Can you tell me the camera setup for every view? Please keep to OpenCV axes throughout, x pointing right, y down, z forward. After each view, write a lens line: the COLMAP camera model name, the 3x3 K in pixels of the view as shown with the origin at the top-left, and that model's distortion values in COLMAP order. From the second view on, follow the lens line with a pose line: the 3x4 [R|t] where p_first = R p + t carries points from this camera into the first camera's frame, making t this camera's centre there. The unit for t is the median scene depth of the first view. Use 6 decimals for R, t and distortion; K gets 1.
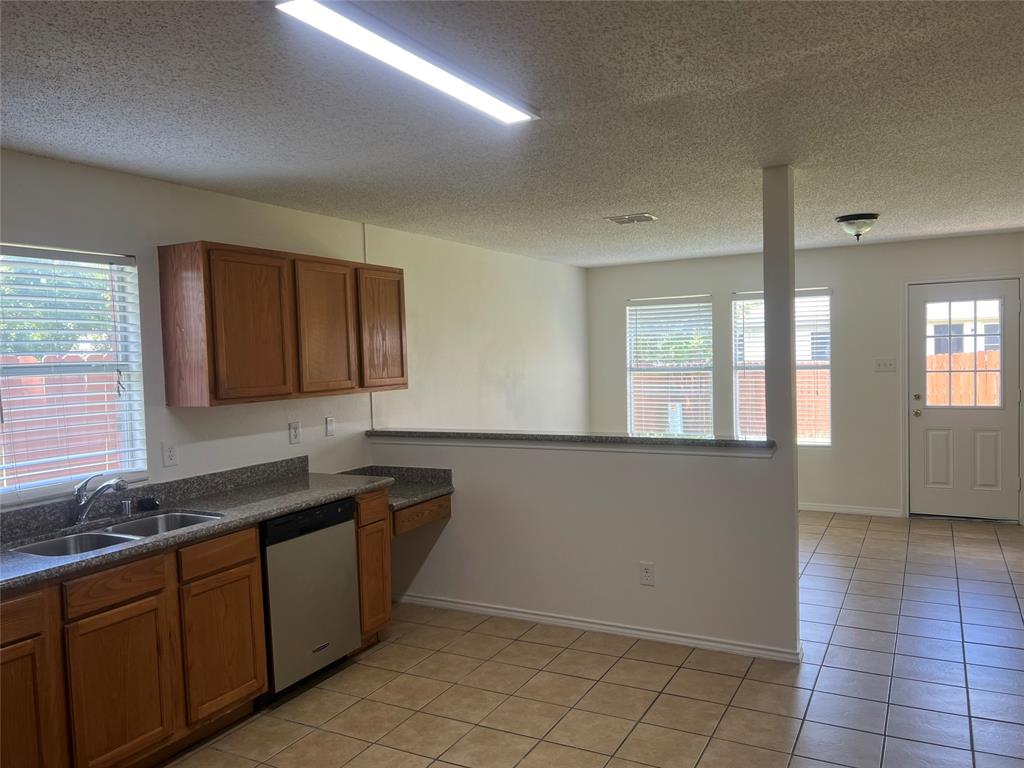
lens RADIAL K [[779.6, 0, 512.0], [0, 779.6, 391.7], [0, 0, 1]] dist [0.046195, -0.024998]
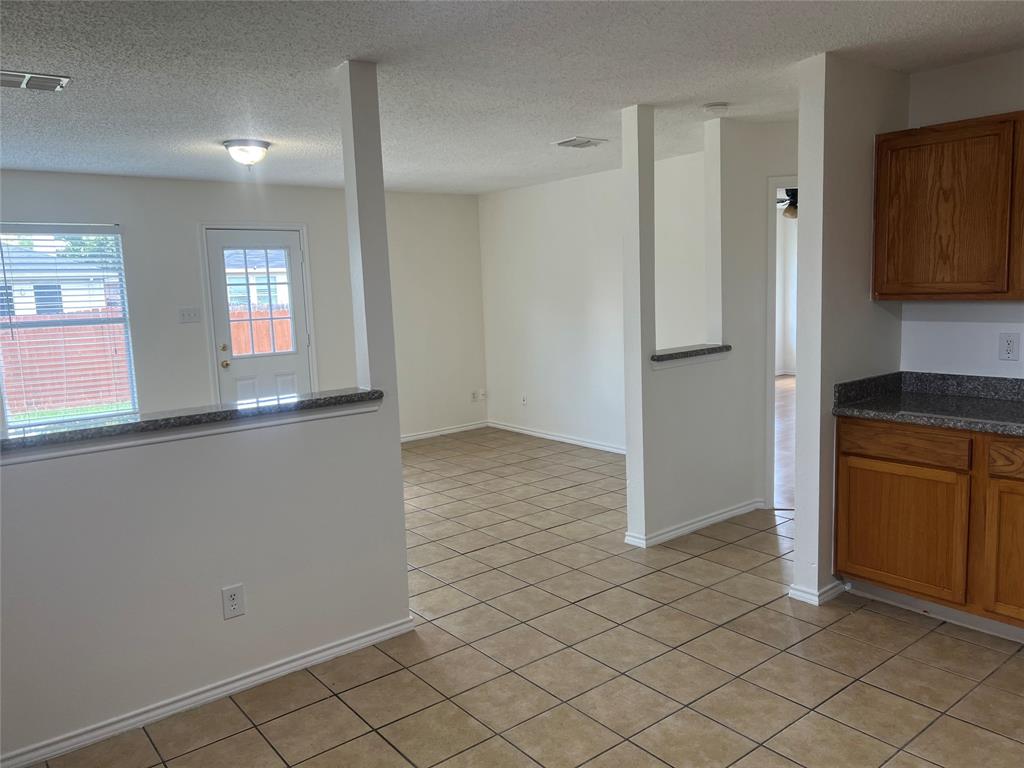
lens RADIAL K [[779.6, 0, 512.9], [0, 779.6, 386.0], [0, 0, 1]] dist [0.046195, -0.024998]
pose [[0.400683, -0.106878, 0.909962, -0.226833], [0.071704, 0.993785, 0.085150, -0.003237], [-0.913407, 0.031130, 0.405856, 0.300774]]
